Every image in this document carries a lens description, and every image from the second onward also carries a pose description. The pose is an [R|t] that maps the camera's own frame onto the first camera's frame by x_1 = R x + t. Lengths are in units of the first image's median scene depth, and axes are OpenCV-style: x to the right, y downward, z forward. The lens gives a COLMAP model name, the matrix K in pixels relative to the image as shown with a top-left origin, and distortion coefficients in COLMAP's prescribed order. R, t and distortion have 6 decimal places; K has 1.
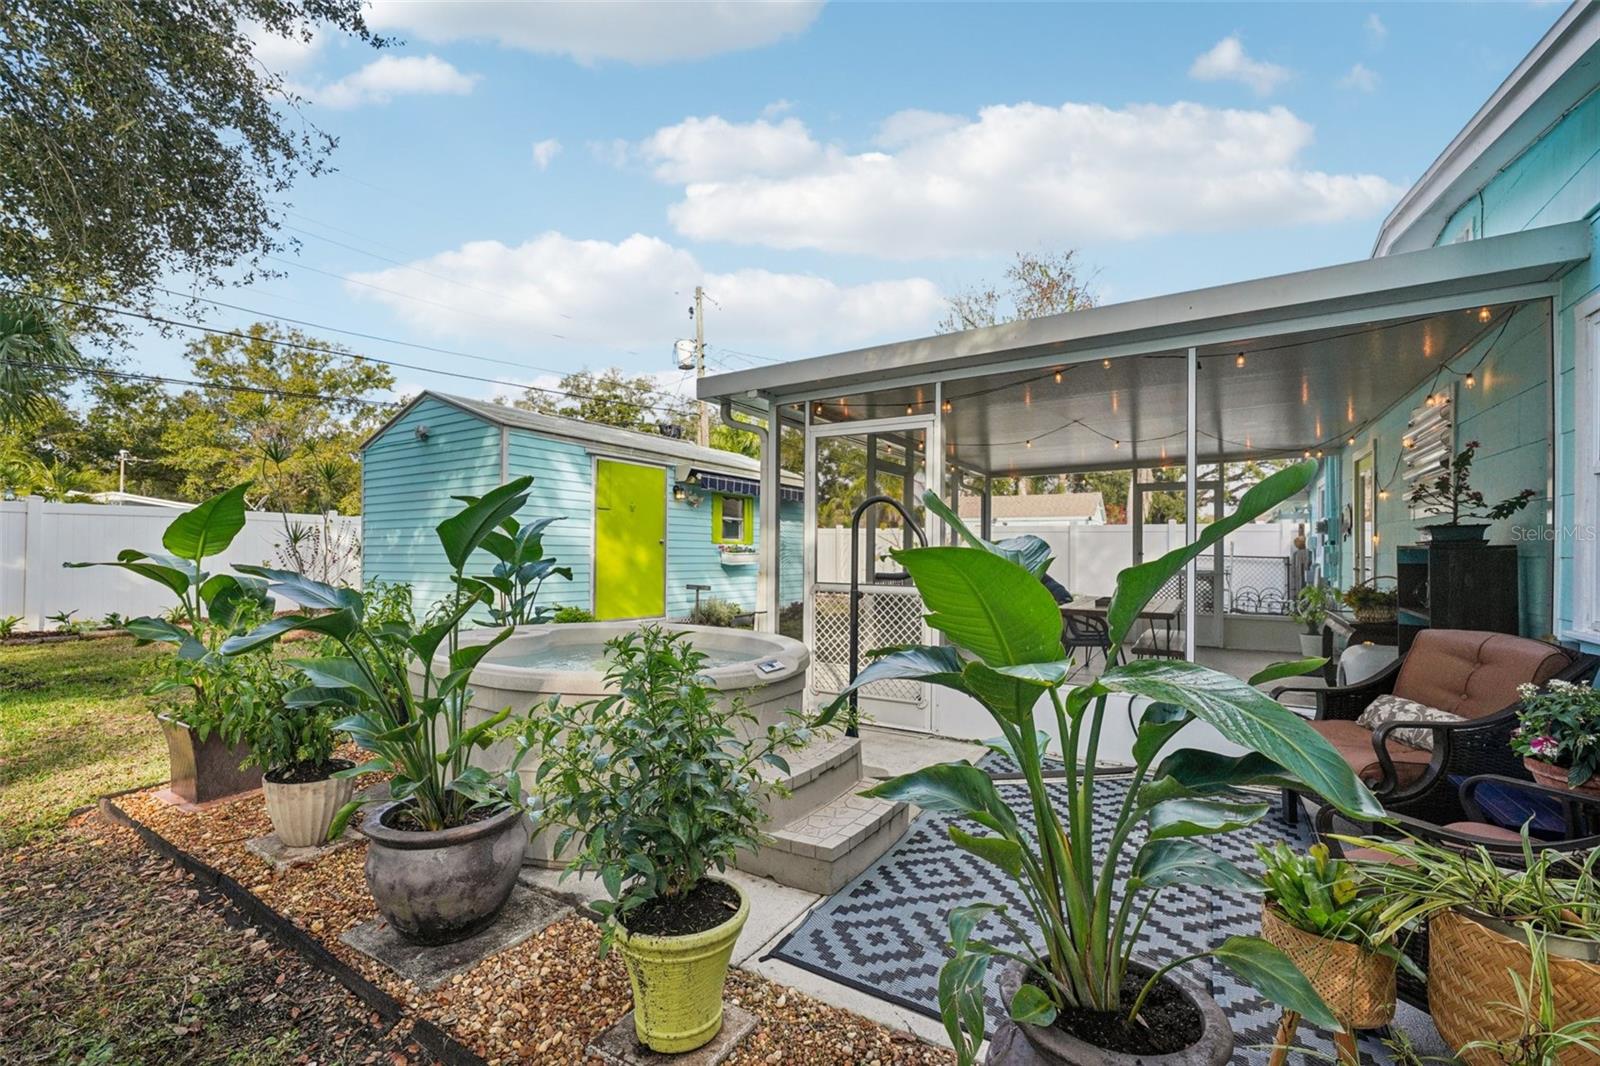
lens RADIAL K [[687.0, 0, 799.3], [0, 687.0, 536.6], [0, 0, 1]] dist [0.001623, 0.000046]
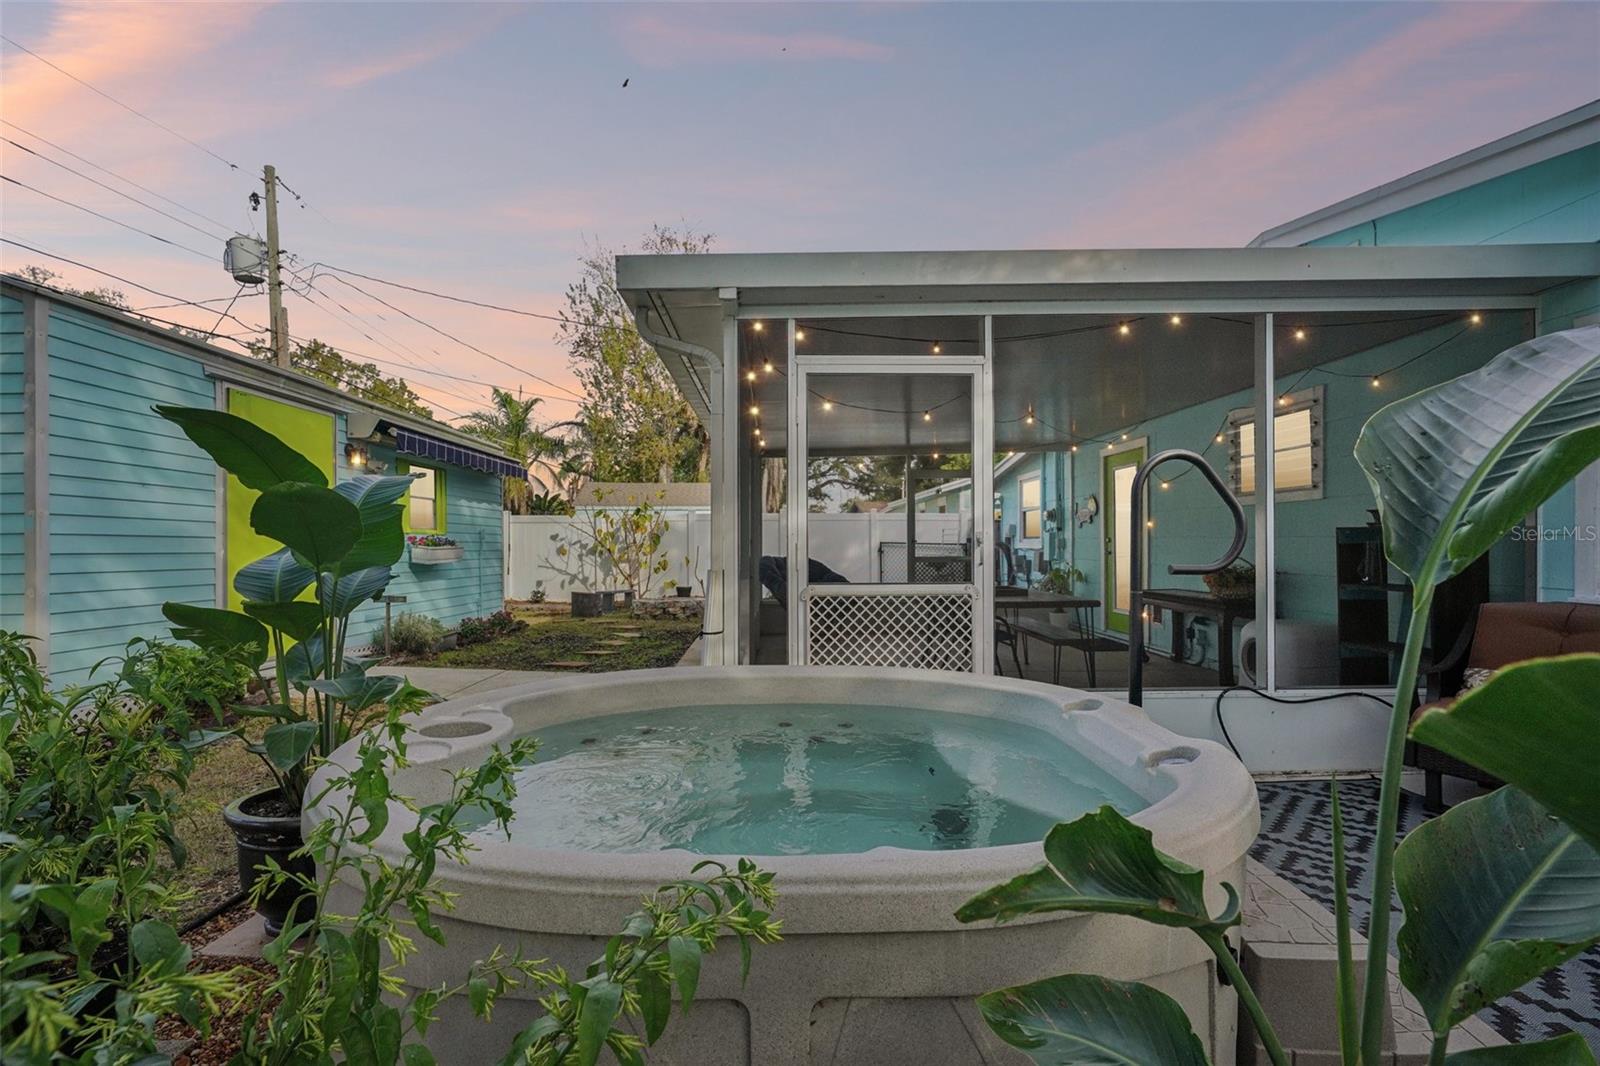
lens RADIAL K [[719.4, 0, 803.5], [0, 719.4, 539.2], [0, 0, 1]] dist [-0.003259, -0.000118]
pose [[0.842641, -0.009505, 0.538392, -0.214036], [0.000920, 0.999868, 0.016212, 0.005881], [-0.538475, -0.013165, 0.842538, 0.230825]]
